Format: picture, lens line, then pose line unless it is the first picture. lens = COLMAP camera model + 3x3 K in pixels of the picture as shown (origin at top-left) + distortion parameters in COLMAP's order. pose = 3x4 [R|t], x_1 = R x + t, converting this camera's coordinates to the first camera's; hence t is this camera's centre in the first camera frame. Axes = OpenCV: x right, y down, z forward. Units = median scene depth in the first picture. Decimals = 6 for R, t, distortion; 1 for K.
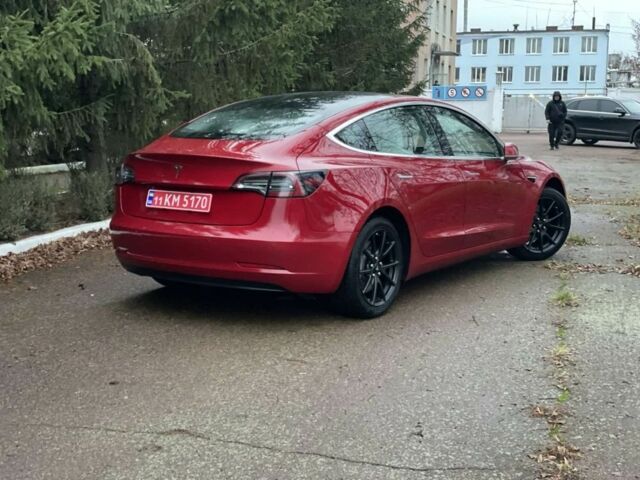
lens RADIAL K [[917.4, 0, 320.0], [0, 917.4, 240.0], [0, 0, 1]] dist [0.159499, -0.324463]
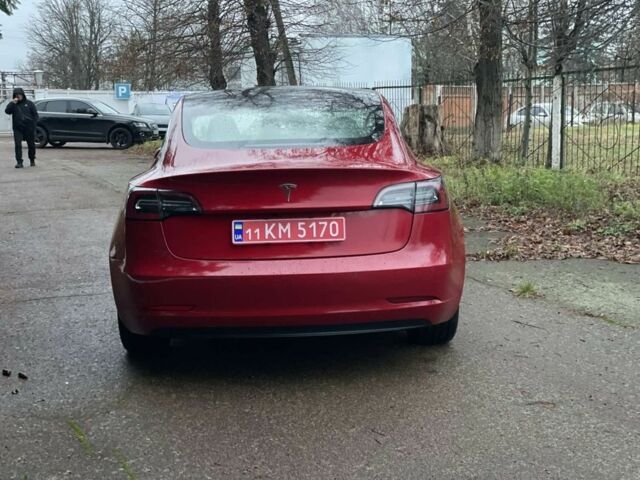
lens RADIAL K [[917.4, 0, 320.0], [0, 917.4, 240.0], [0, 0, 1]] dist [0.159499, -0.324463]
pose [[0.798544, -0.110746, 0.591661, -0.573184], [0.112154, 0.993091, 0.034515, -0.057424], [-0.591396, 0.038796, 0.805448, 0.374878]]
